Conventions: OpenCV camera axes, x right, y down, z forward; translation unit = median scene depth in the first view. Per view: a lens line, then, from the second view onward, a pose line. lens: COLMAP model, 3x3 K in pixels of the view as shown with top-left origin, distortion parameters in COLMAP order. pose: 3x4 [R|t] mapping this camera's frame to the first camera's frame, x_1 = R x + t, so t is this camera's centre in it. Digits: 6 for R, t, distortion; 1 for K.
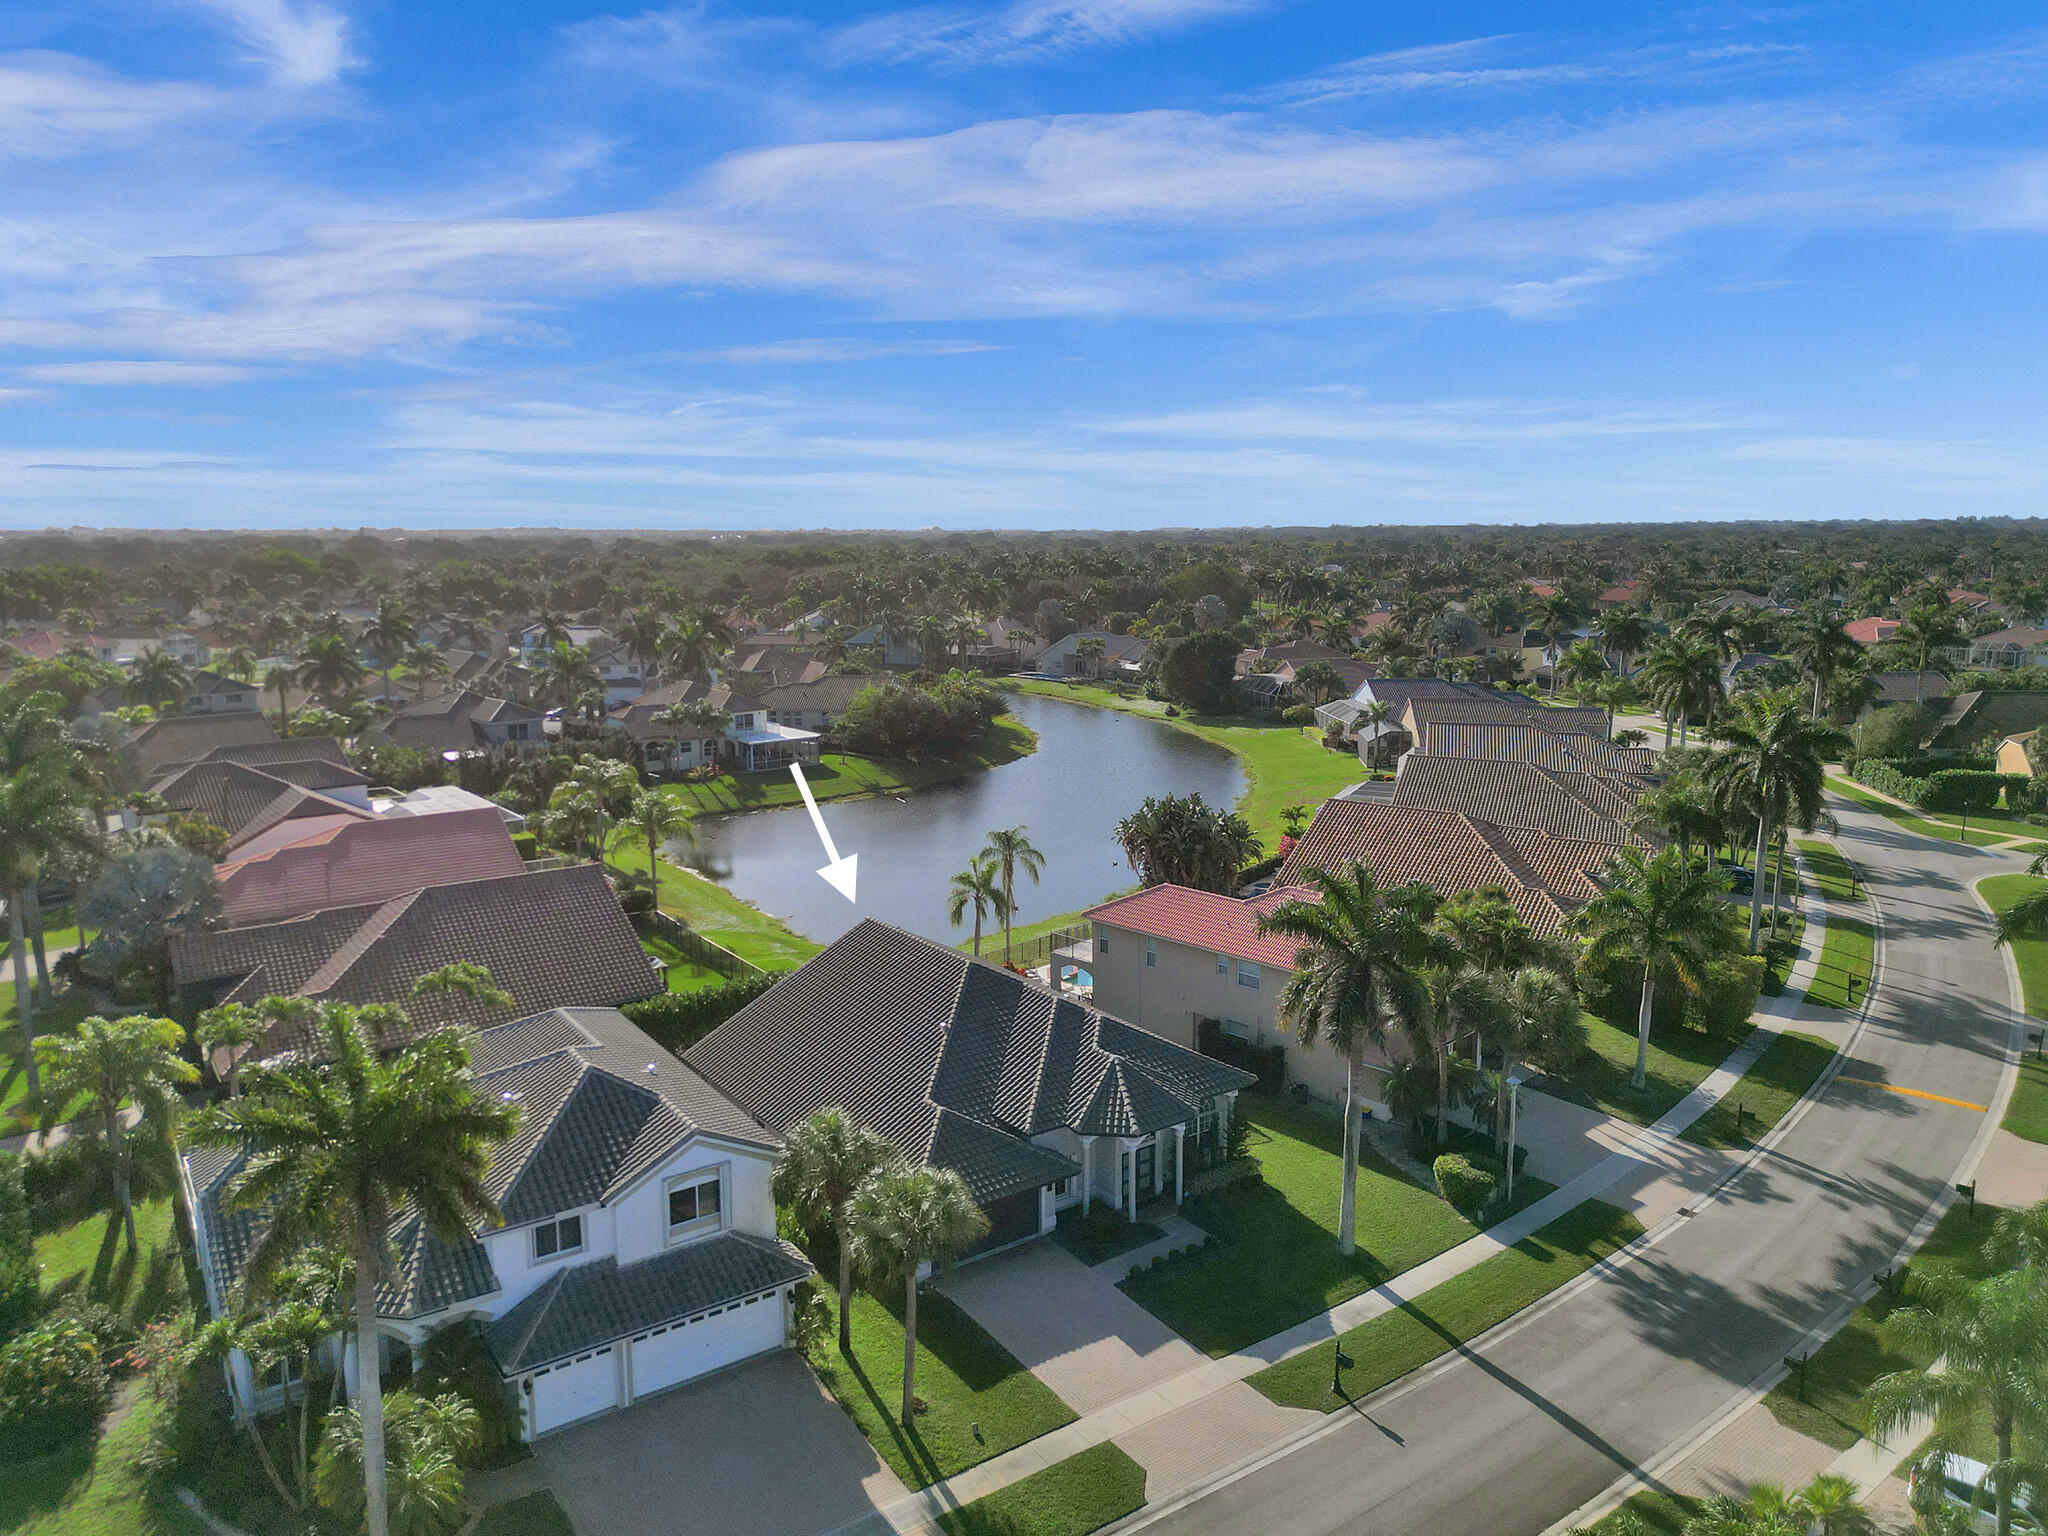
lens RADIAL K [[1508.0, 0, 1019.3], [0, 1508.0, 739.9], [0, 0, 1]] dist [0.089951, -0.085691]
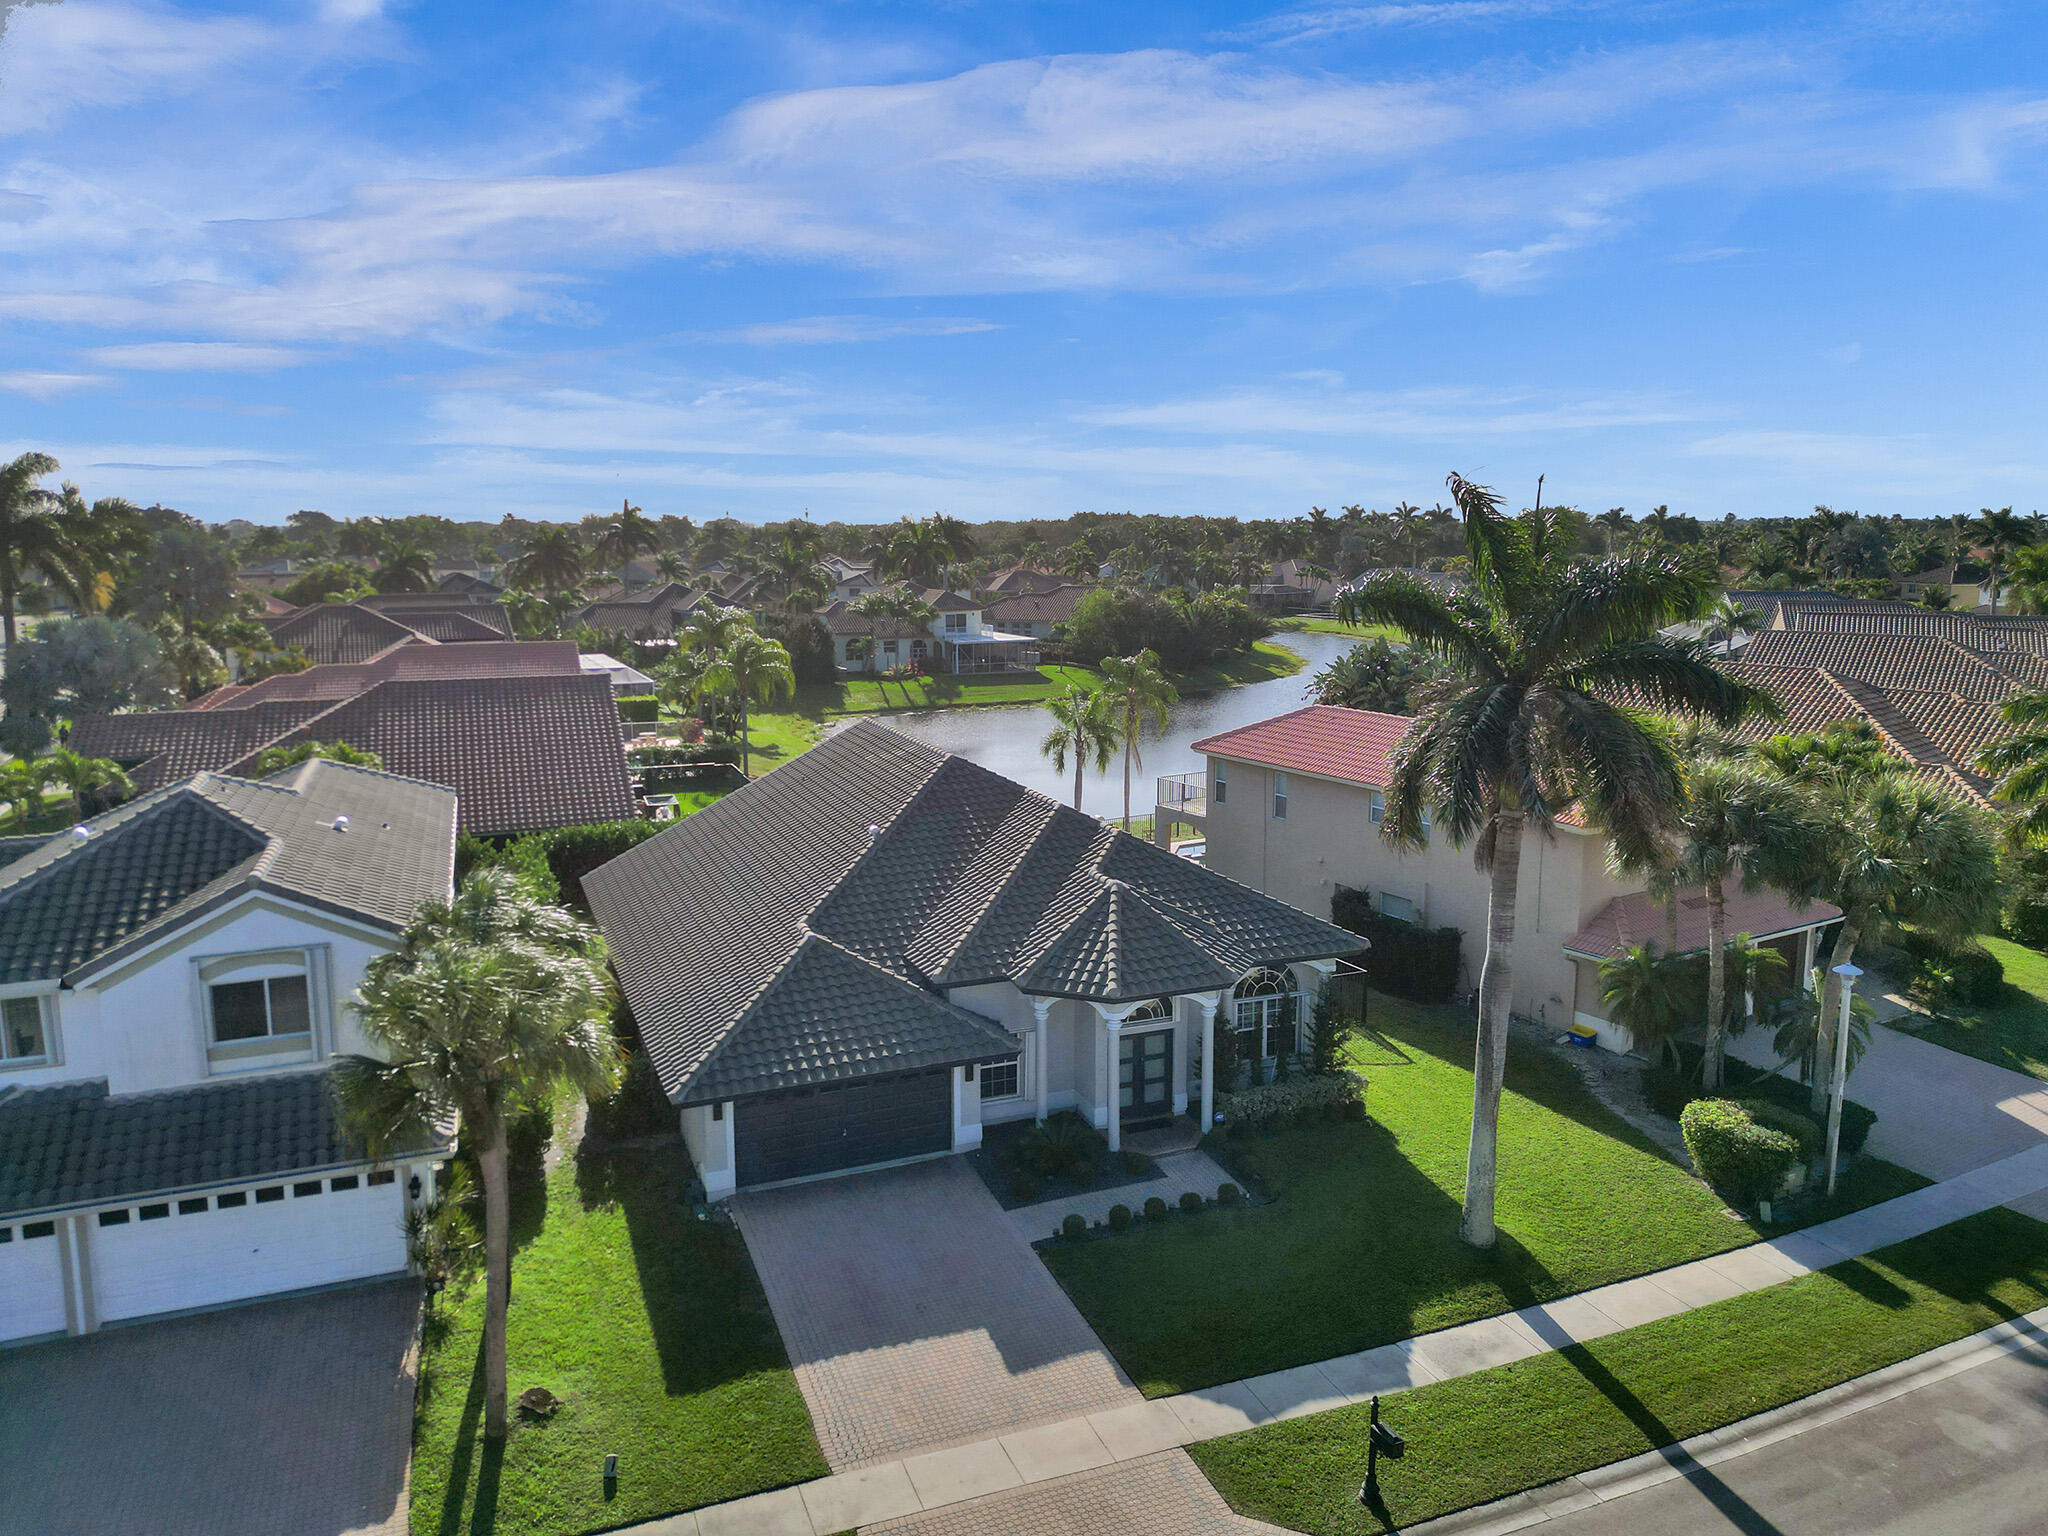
lens RADIAL K [[1431.8, 0, 1050.3], [0, 1431.8, 768.9], [0, 0, 1]] dist [0.096319, -0.086868]
pose [[0.970584, 0.039708, -0.237464, 0.179184], [-0.041219, 0.999149, -0.001399, 0.172243], [0.237206, 0.011146, 0.971395, 0.452999]]
